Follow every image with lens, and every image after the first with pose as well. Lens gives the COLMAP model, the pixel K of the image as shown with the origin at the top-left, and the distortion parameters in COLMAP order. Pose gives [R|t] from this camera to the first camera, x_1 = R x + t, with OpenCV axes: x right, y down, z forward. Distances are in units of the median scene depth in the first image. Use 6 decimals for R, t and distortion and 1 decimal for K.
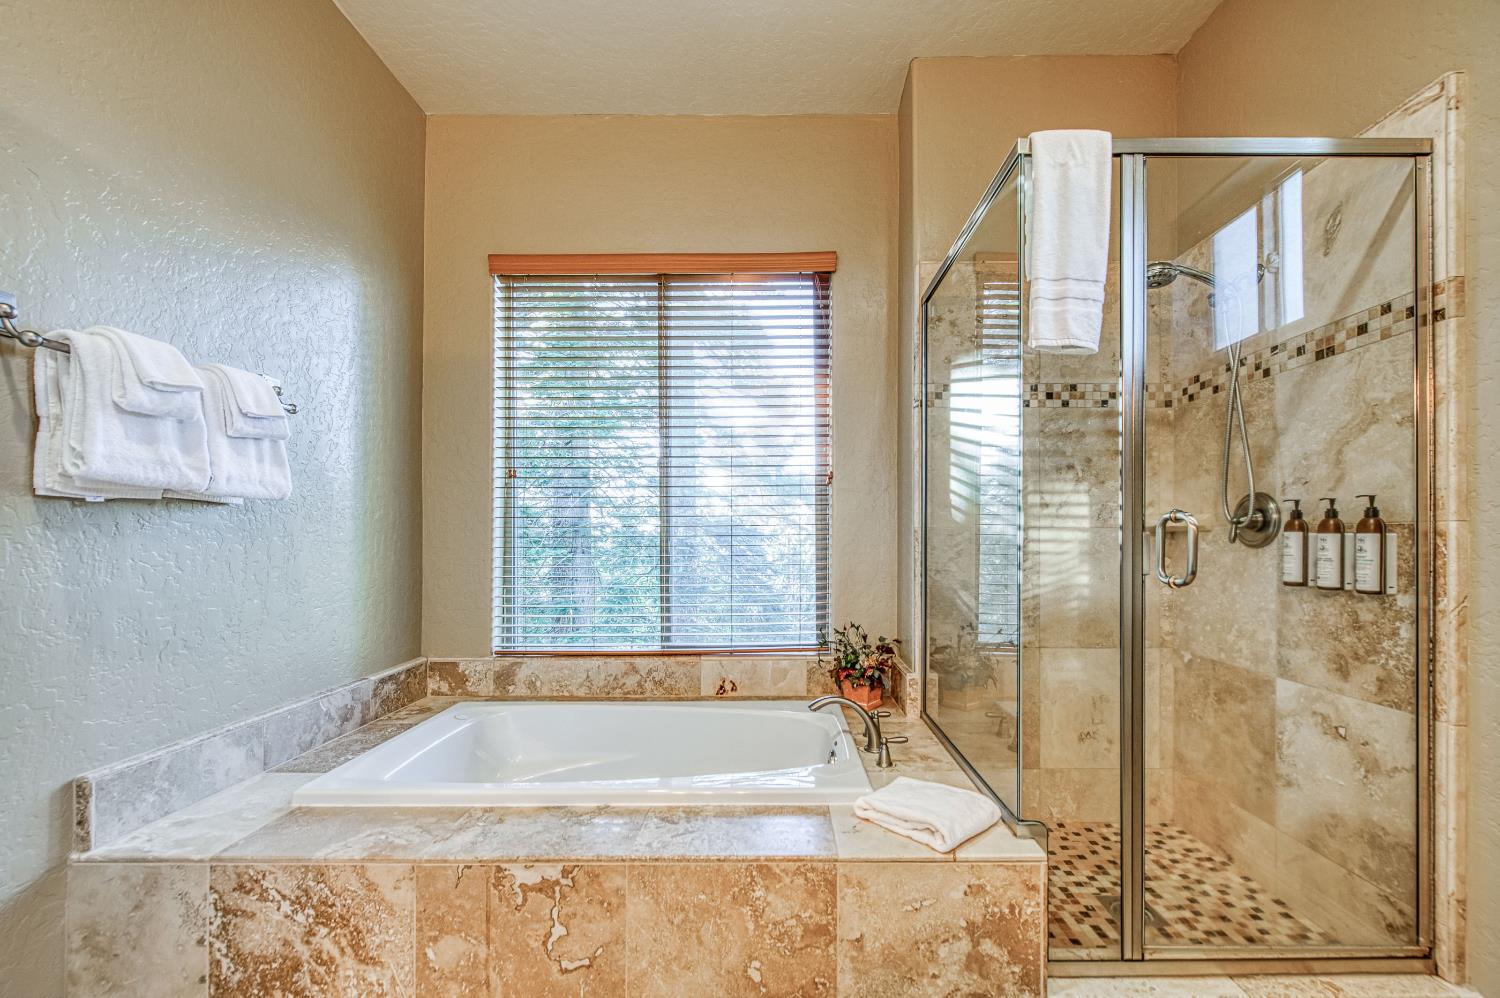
lens RADIAL K [[601.7, 0, 775.5], [0, 601.7, 537.2], [0, 0, 1]] dist [-0.002230, -0.000977]
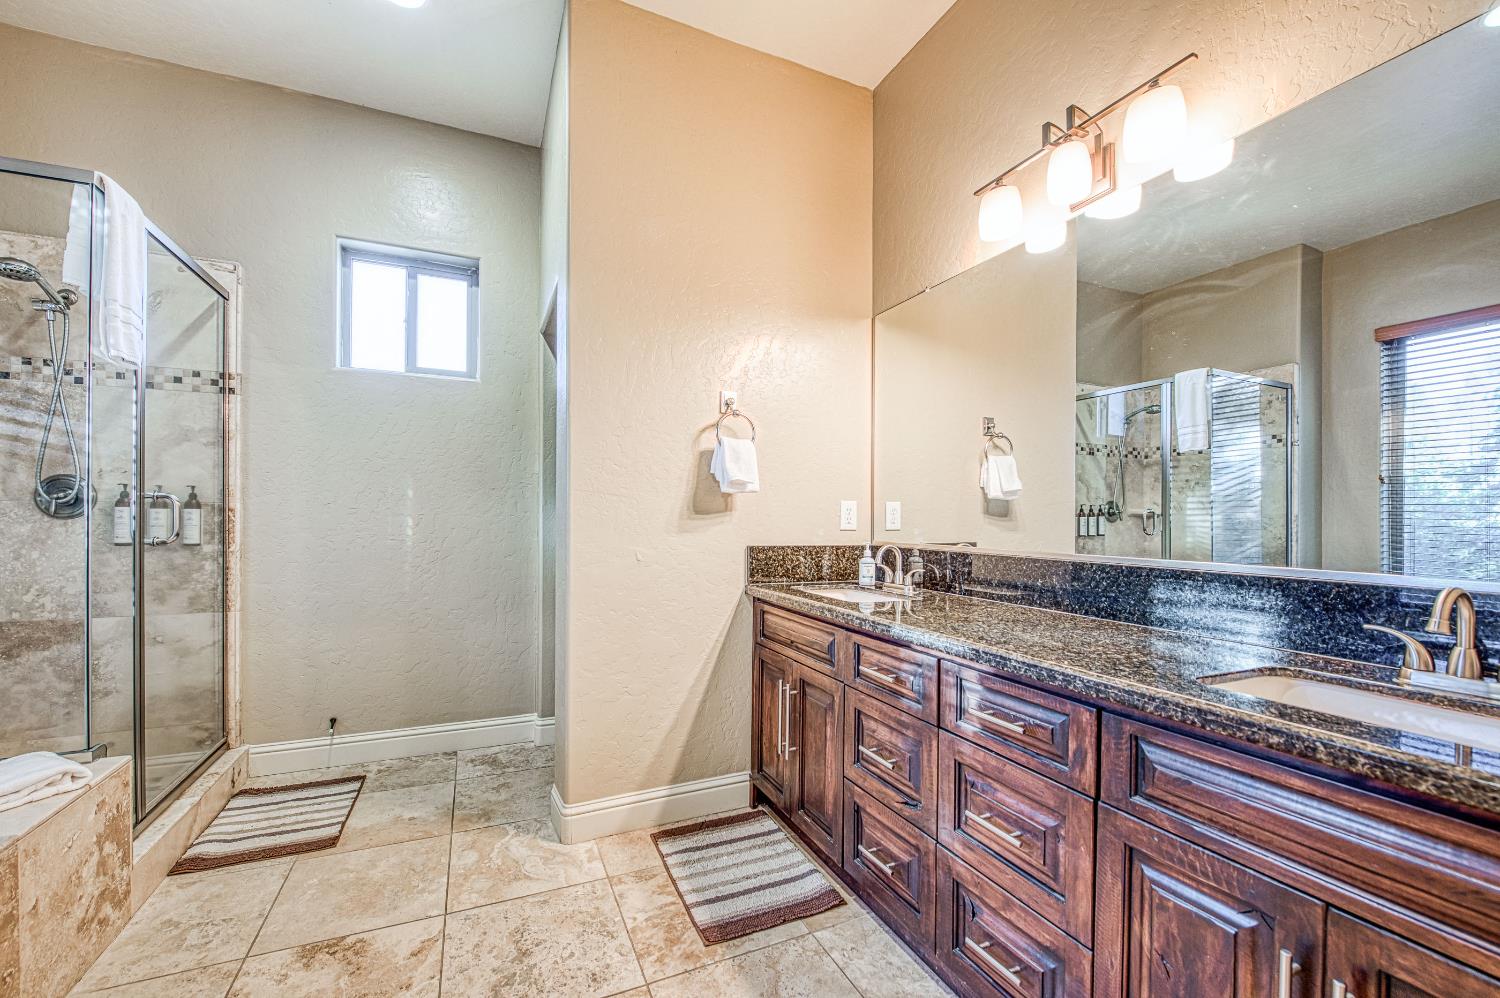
lens RADIAL K [[601.7, 0, 750.7], [0, 601.7, 510.1], [0, 0, 1]] dist [-0.002230, -0.000977]
pose [[-0.412751, 0.006717, 0.910819, -1.132135], [-0.005883, 0.999932, -0.010040, 0.004161], [-0.910825, -0.009502, -0.412684, 0.283392]]
